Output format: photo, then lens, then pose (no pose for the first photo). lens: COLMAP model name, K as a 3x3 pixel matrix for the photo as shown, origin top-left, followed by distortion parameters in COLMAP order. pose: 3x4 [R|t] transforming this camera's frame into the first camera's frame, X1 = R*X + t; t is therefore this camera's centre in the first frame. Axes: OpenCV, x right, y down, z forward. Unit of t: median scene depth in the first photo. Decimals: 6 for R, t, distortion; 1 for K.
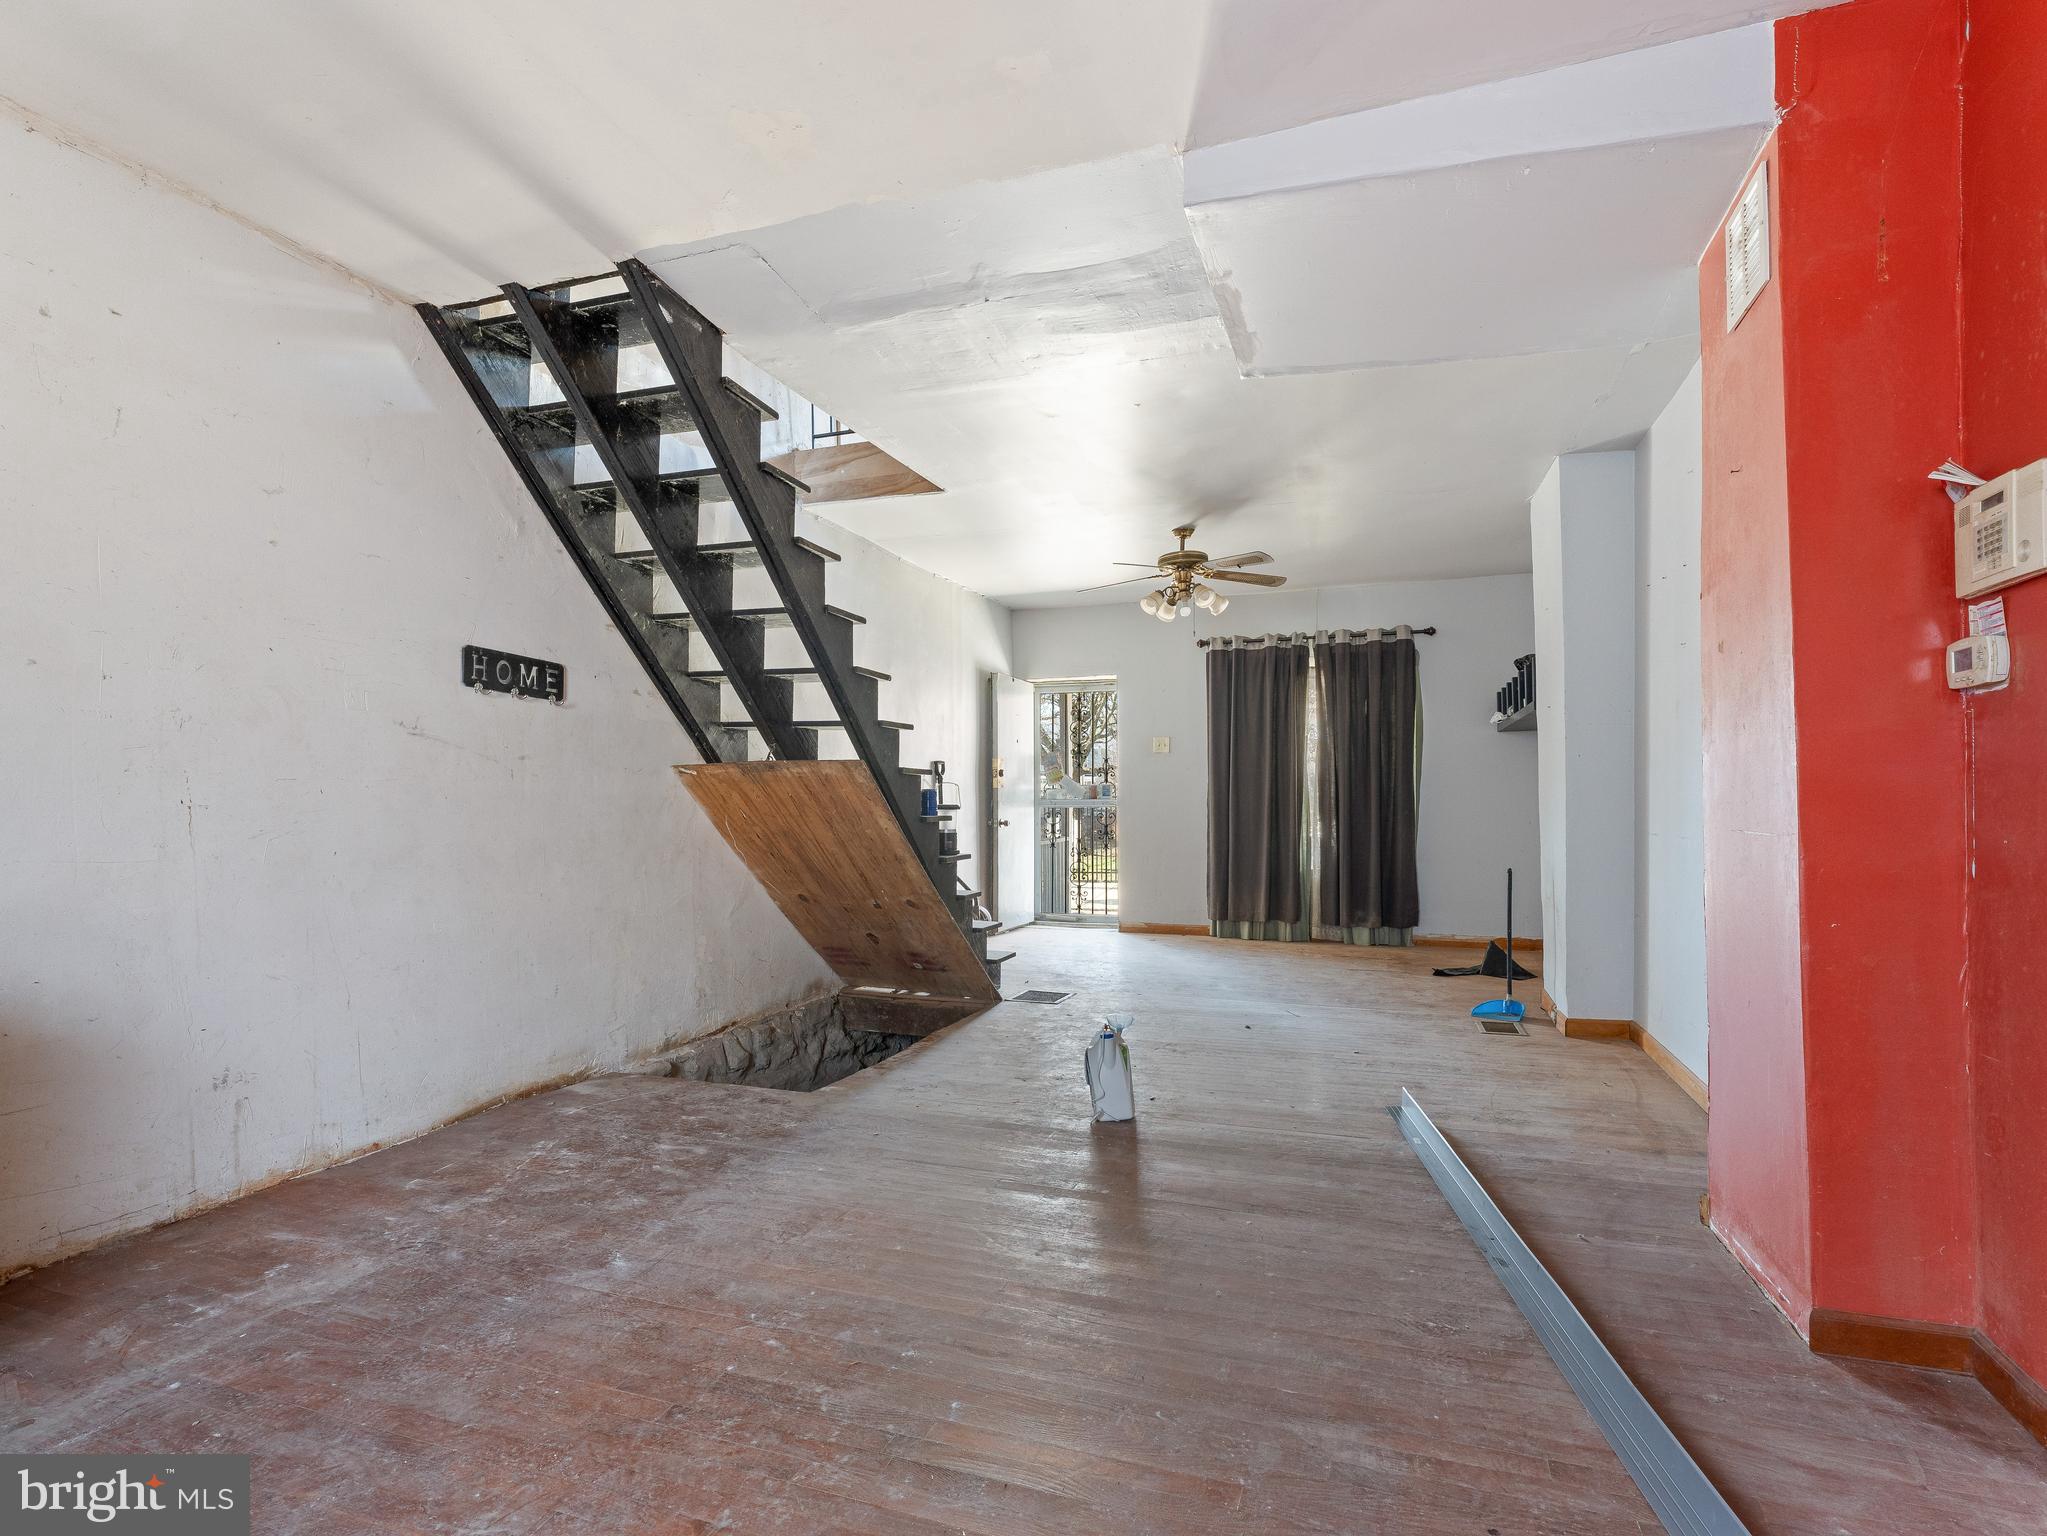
lens RADIAL K [[1007.2, 0, 1026.5], [0, 1007.2, 811.0], [0, 0, 1]] dist [-0.006377, 0.001041]
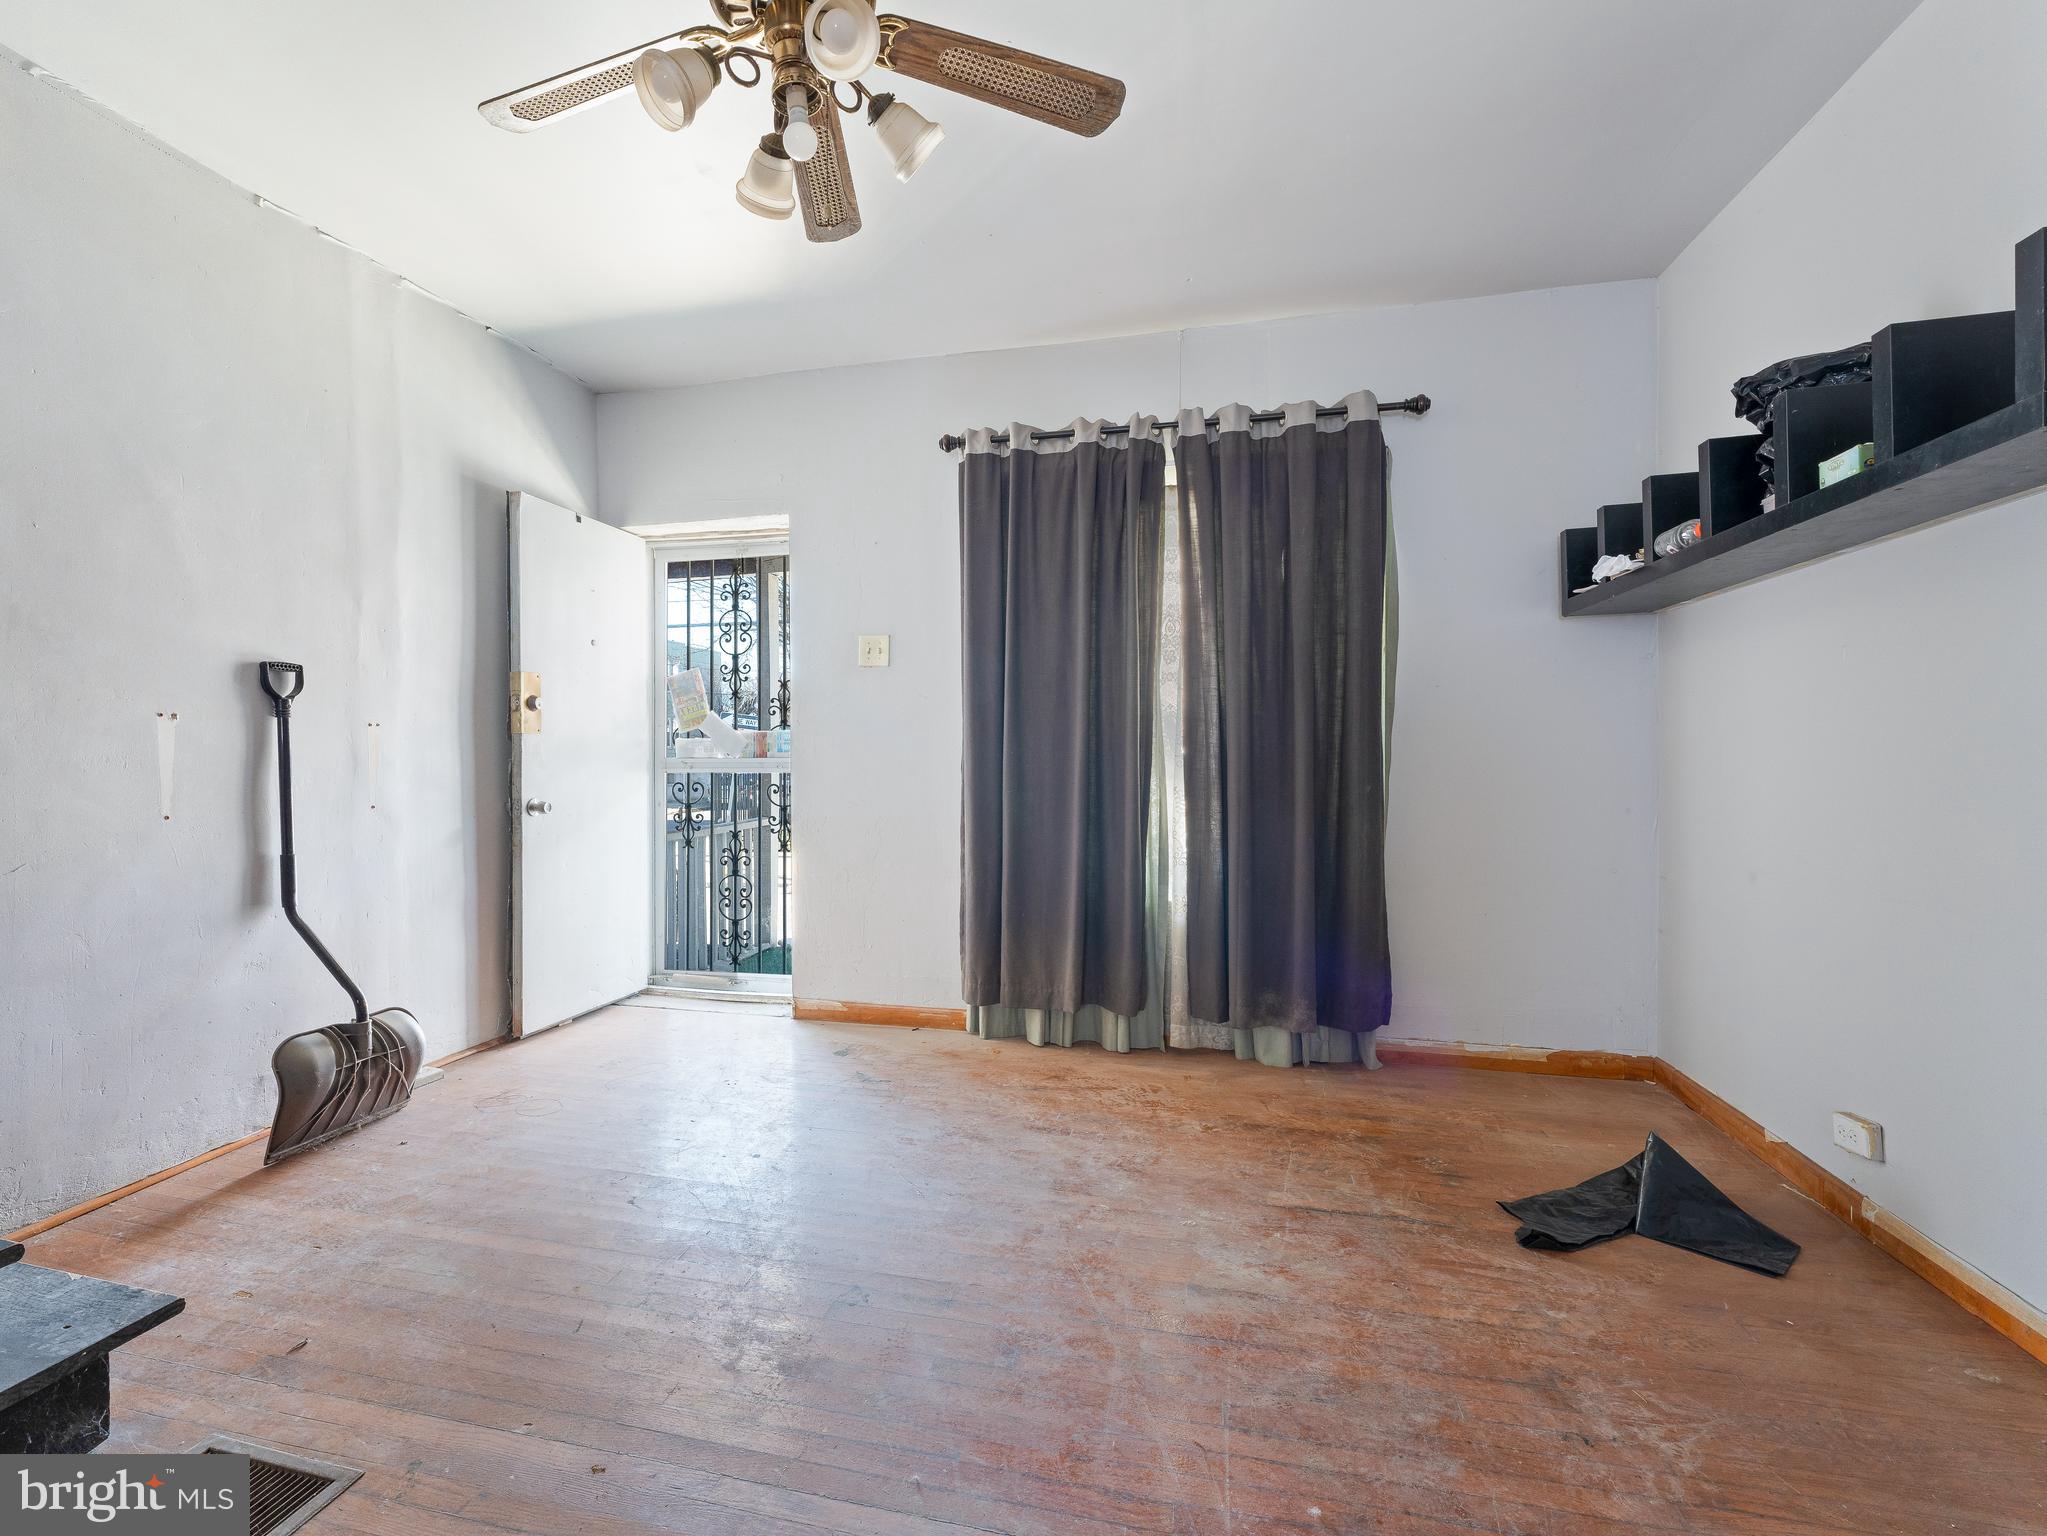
lens RADIAL K [[936.6, 0, 937.6], [0, 936.6, 760.4], [0, 0, 1]] dist [-0.000135, -0.000322]
pose [[0.998234, 0.002742, 0.059347, 0.145223], [-0.002317, 0.999971, -0.007237, -0.007556], [-0.059365, 0.007087, 0.998211, 0.557324]]
